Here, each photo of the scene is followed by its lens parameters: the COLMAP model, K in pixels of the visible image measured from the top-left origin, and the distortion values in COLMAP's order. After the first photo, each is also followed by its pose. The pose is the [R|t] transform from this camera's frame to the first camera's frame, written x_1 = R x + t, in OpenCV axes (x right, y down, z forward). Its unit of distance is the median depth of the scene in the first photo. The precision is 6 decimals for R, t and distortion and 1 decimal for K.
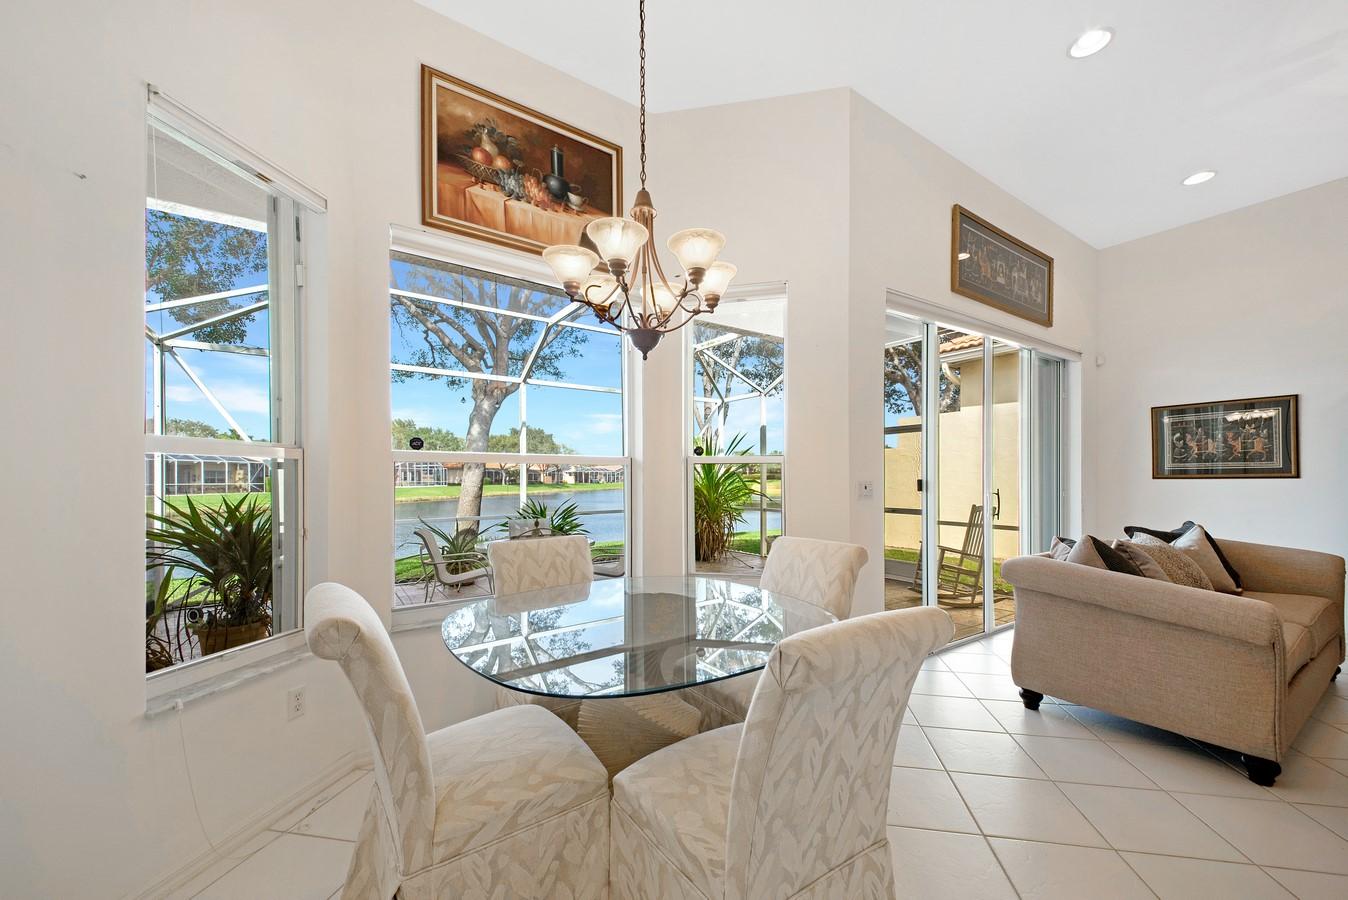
lens RADIAL K [[520.8, 0, 687.0], [0, 520.8, 478.2], [0, 0, 1]] dist [0.020190, -0.000212]
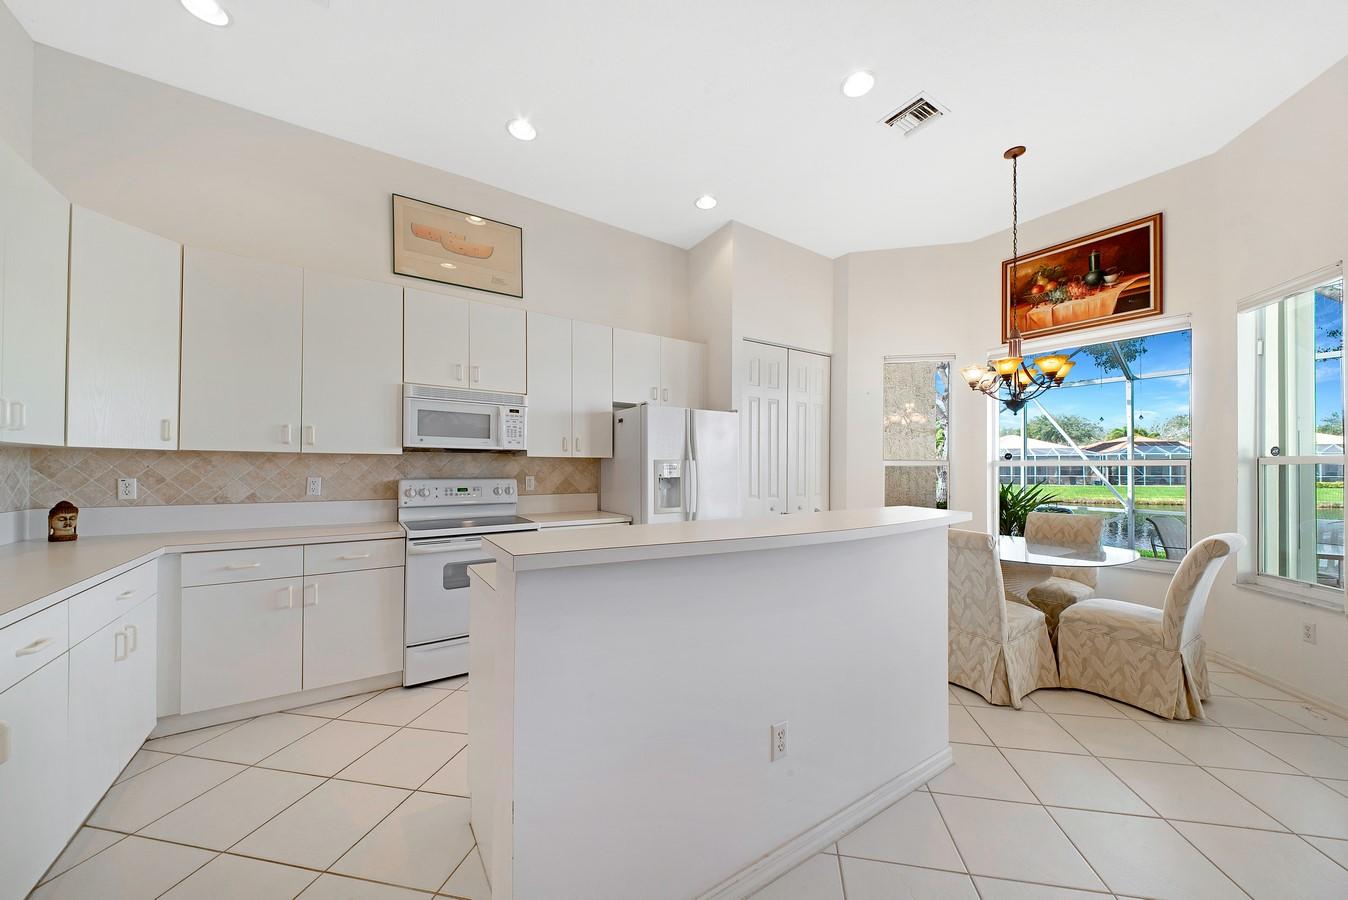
lens RADIAL K [[474.3, 0, 678.3], [0, 474.3, 460.3], [0, 0, 1]] dist [0.001406, -0.000192]
pose [[-0.028504, -0.010774, -0.999536, 1.123592], [-0.006199, 0.999925, -0.010601, -0.024436], [0.999574, 0.005894, -0.028569, -0.124282]]
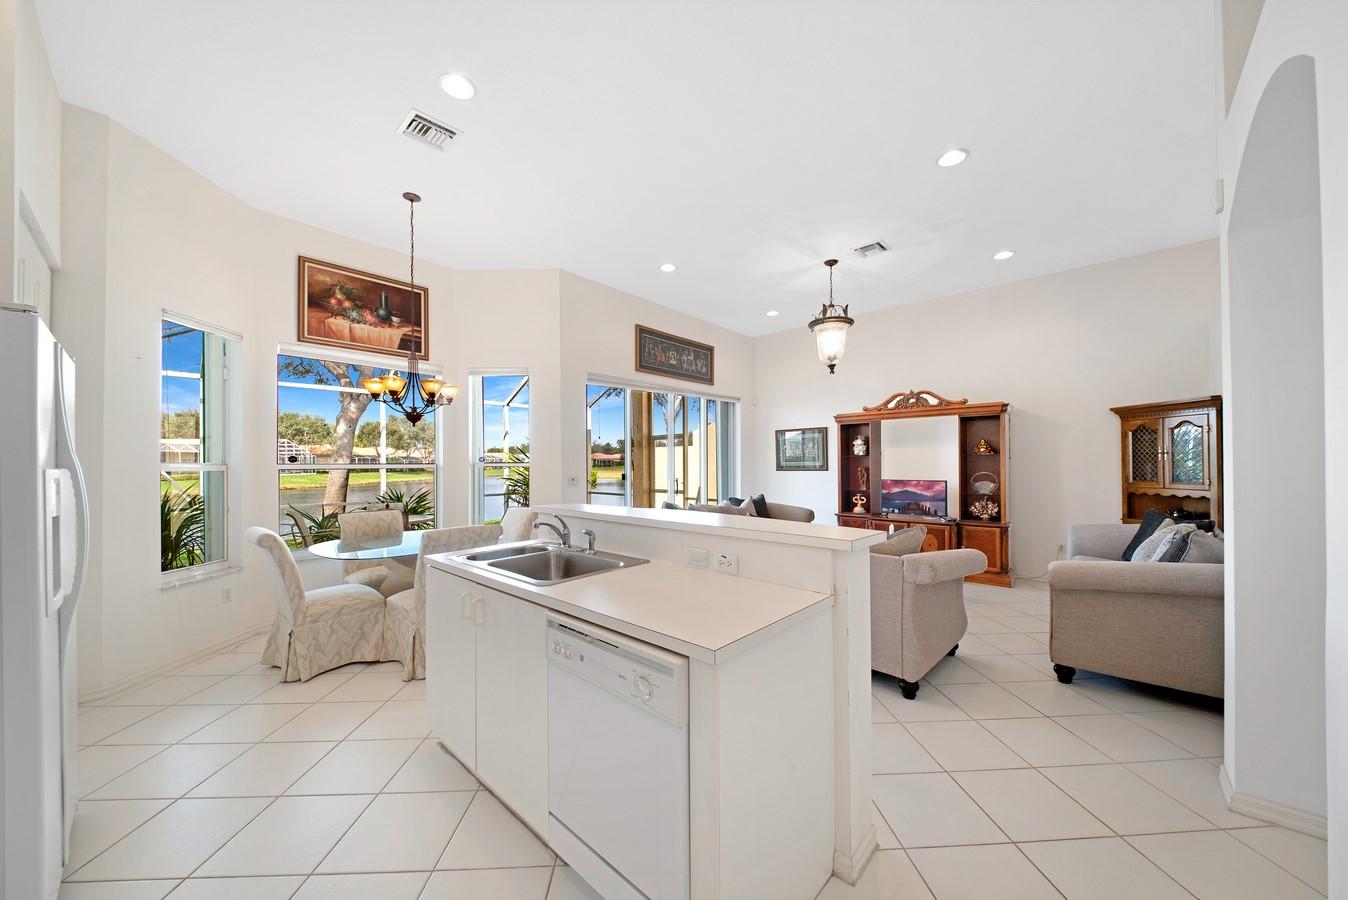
lens RADIAL K [[474.3, 0, 678.3], [0, 474.3, 460.3], [0, 0, 1]] dist [0.001406, -0.000192]
pose [[0.975590, -0.002872, 0.219580, 0.379333], [0.004737, 0.999957, -0.007967, -0.040428], [-0.219547, 0.008813, 0.975562, -0.802731]]
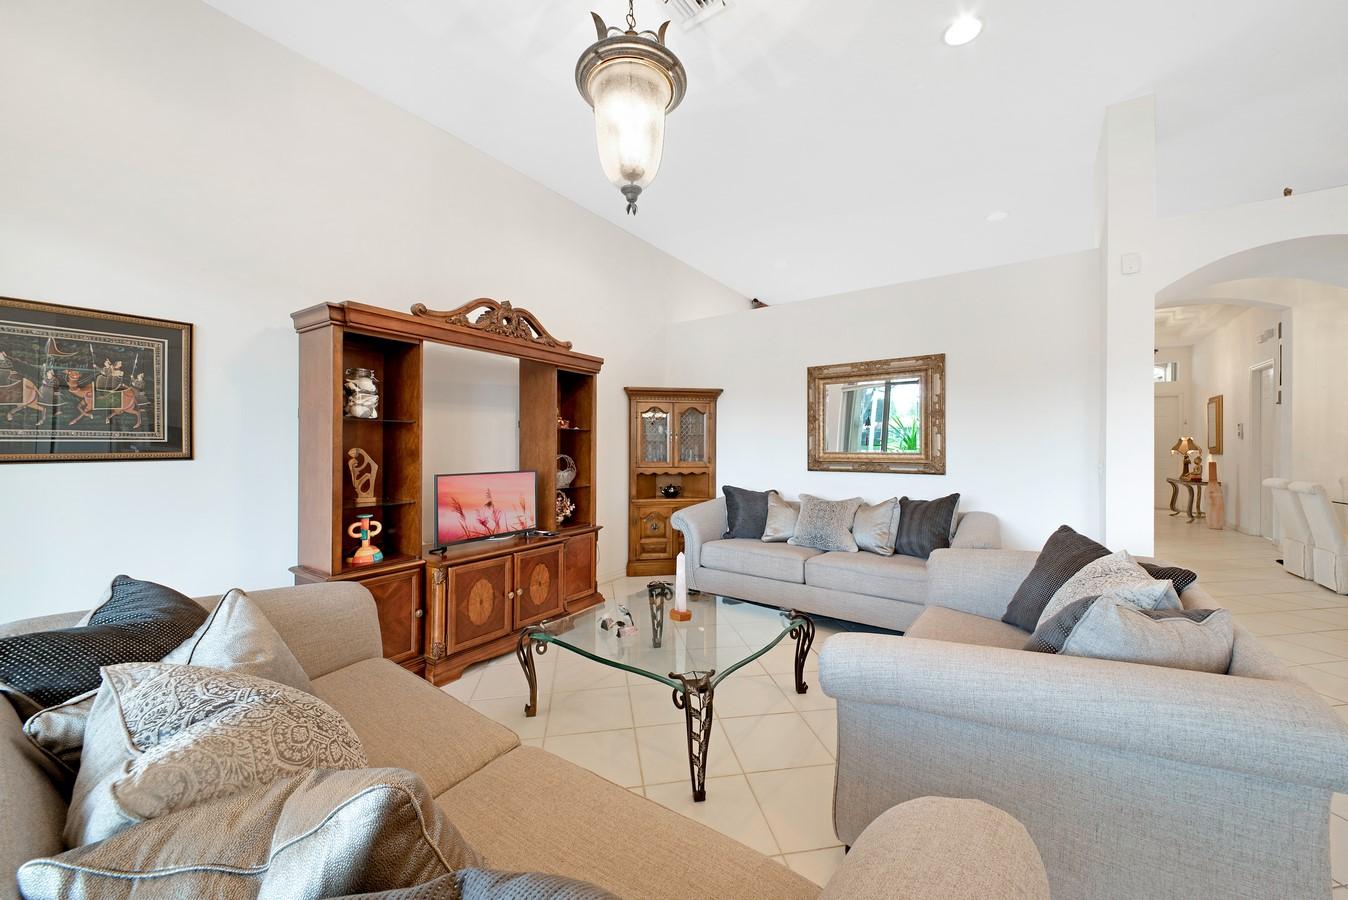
lens RADIAL K [[491.6, 0, 679.9], [0, 491.6, 447.1], [0, 0, 1]] dist [0.038198, -0.020435]
pose [[-0.339200, -0.000899, 0.940714, 0.615164], [-0.002005, 0.999998, 0.000232, -0.024390], [-0.940712, -0.001807, -0.339201, 0.980666]]
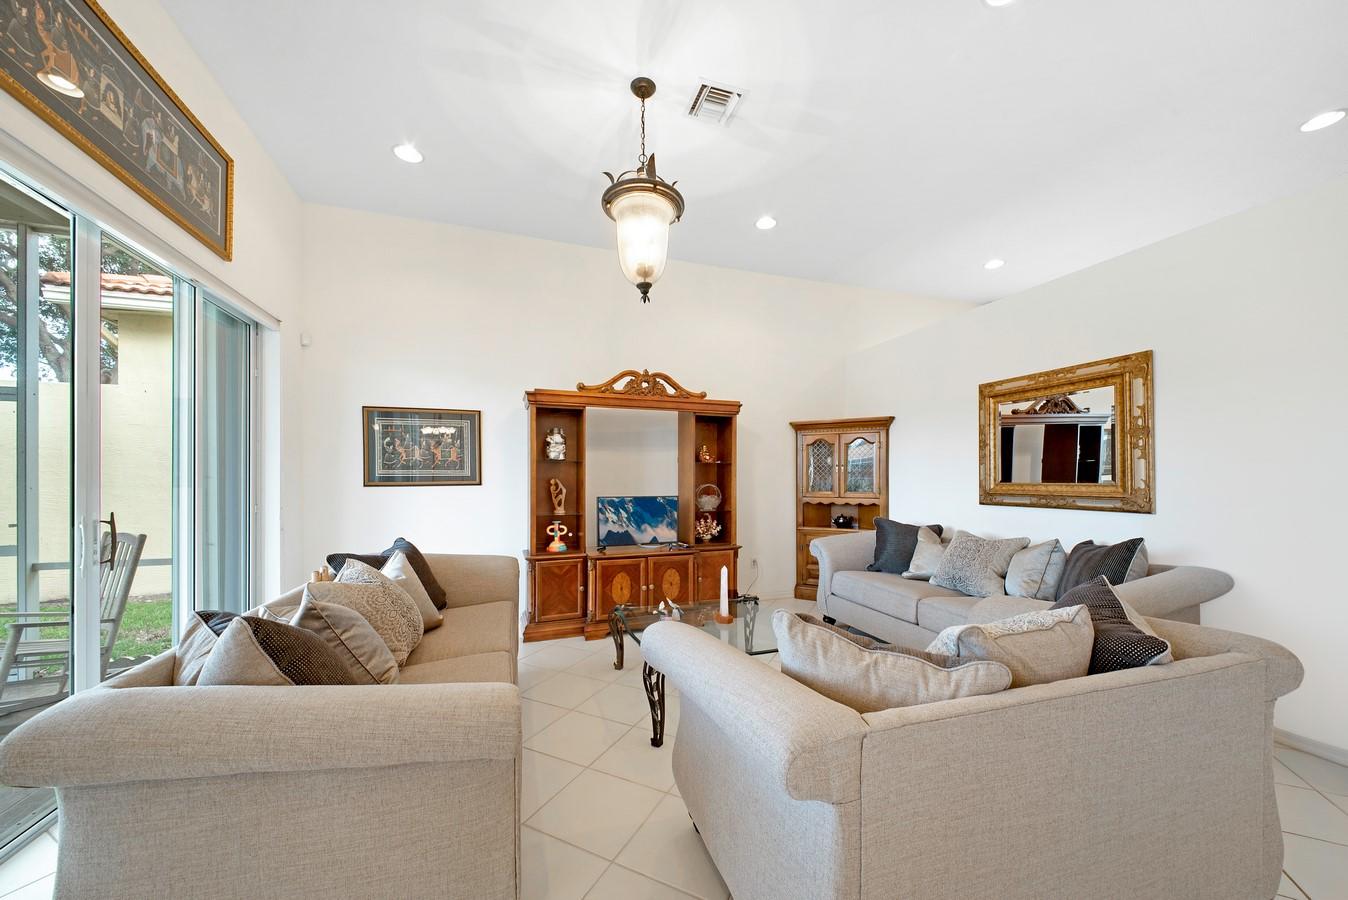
lens RADIAL K [[480.7, 0, 677.7], [0, 480.7, 477.7], [0, 0, 1]] dist [0.044156, -0.027980]
pose [[0.277503, 0.001215, 0.960724, 0.421049], [0.000623, 0.999999, -0.001445, -0.021682], [-0.960725, 0.001000, 0.277502, 0.466861]]
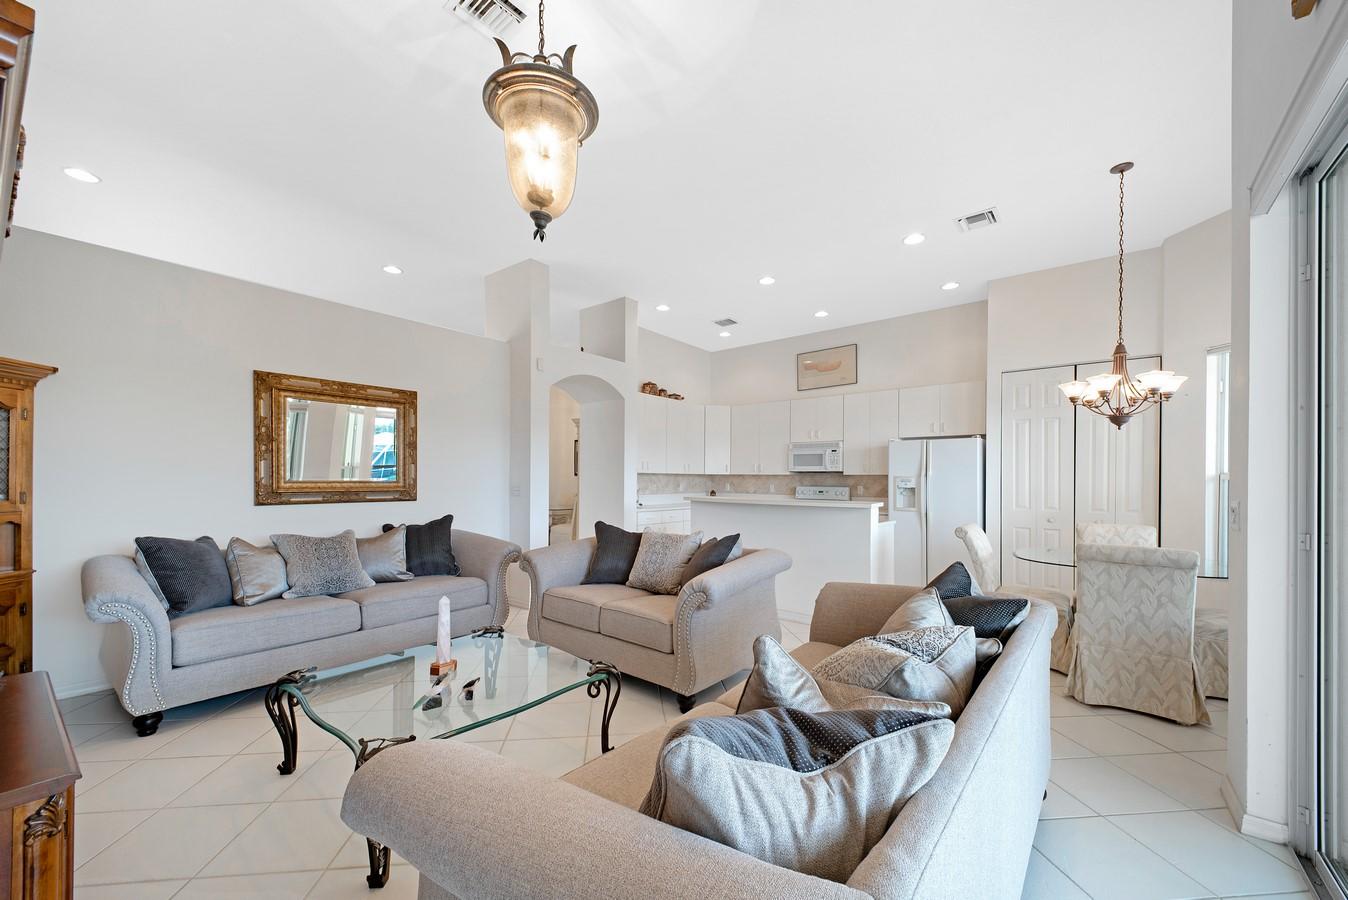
lens RADIAL K [[511.4, 0, 673.7], [0, 511.4, 477.1], [0, 0, 1]] dist [-0.000972, -0.000122]
pose [[-0.962554, -0.006850, -0.271002, 1.343648], [-0.006592, 0.999977, -0.001861, -0.023523], [0.271008, -0.000005, -0.962577, 1.575419]]
